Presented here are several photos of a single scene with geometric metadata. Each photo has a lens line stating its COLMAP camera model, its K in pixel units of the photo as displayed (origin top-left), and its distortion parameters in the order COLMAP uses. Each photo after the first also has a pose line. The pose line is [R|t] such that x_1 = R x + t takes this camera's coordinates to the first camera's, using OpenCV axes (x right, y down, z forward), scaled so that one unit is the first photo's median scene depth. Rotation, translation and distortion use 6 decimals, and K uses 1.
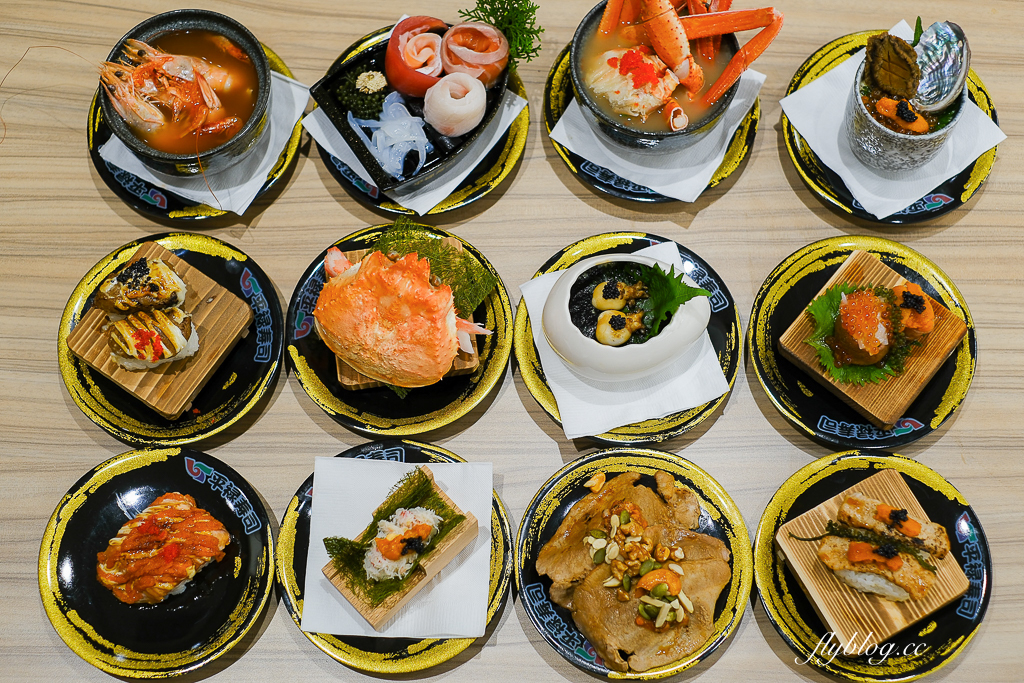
lens RADIAL K [[1701.9, 0, 512.0], [0, 1701.9, 341.5], [0, 0, 1]] dist [-0.026632, -0.166450]
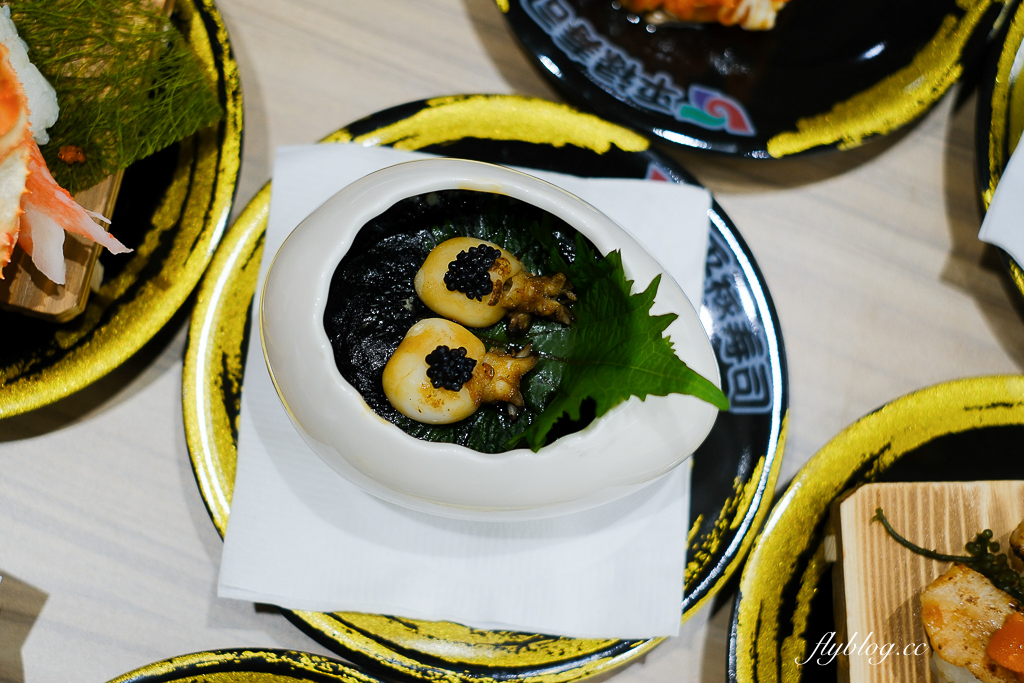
lens RADIAL K [[1701.9, 0, 512.0], [0, 1701.9, 341.5], [0, 0, 1]] dist [-0.026632, -0.166450]
pose [[0.923010, 0.384607, -0.011434, 0.076397], [-0.377029, 0.909959, 0.172694, -0.081941], [0.076824, -0.155087, 0.984909, 0.661187]]
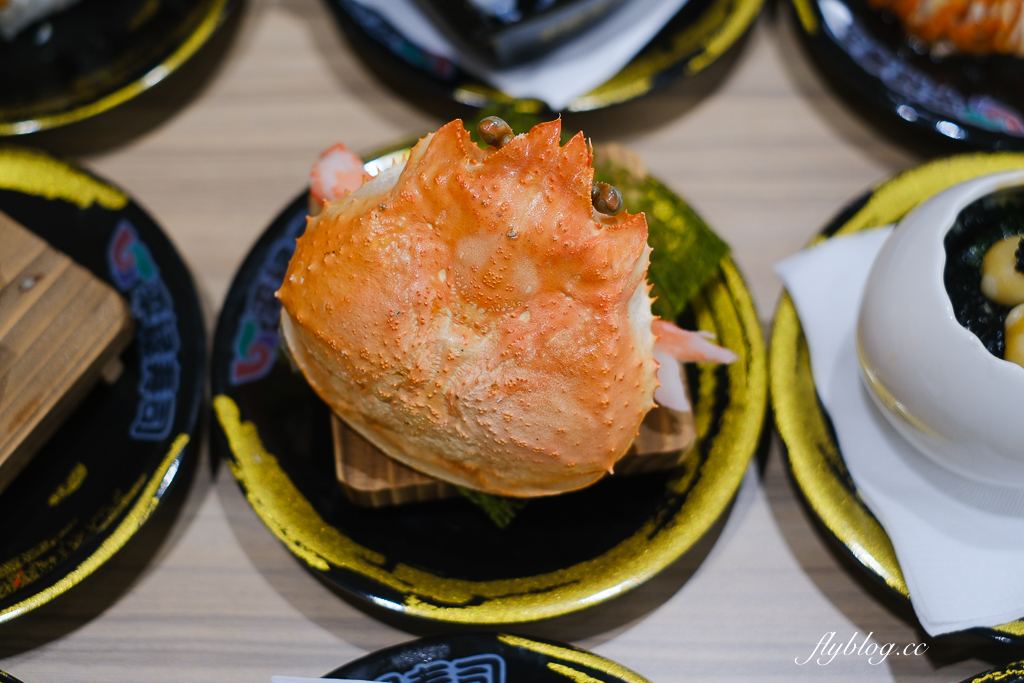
lens RADIAL K [[1701.9, 0, 512.0], [0, 1701.9, 341.5], [0, 0, 1]] dist [-0.026632, -0.166450]
pose [[0.999894, 0.011407, 0.009100, -0.067367], [-0.010041, 0.990353, -0.138204, 0.046090], [-0.010589, 0.138098, 0.990362, 0.620521]]
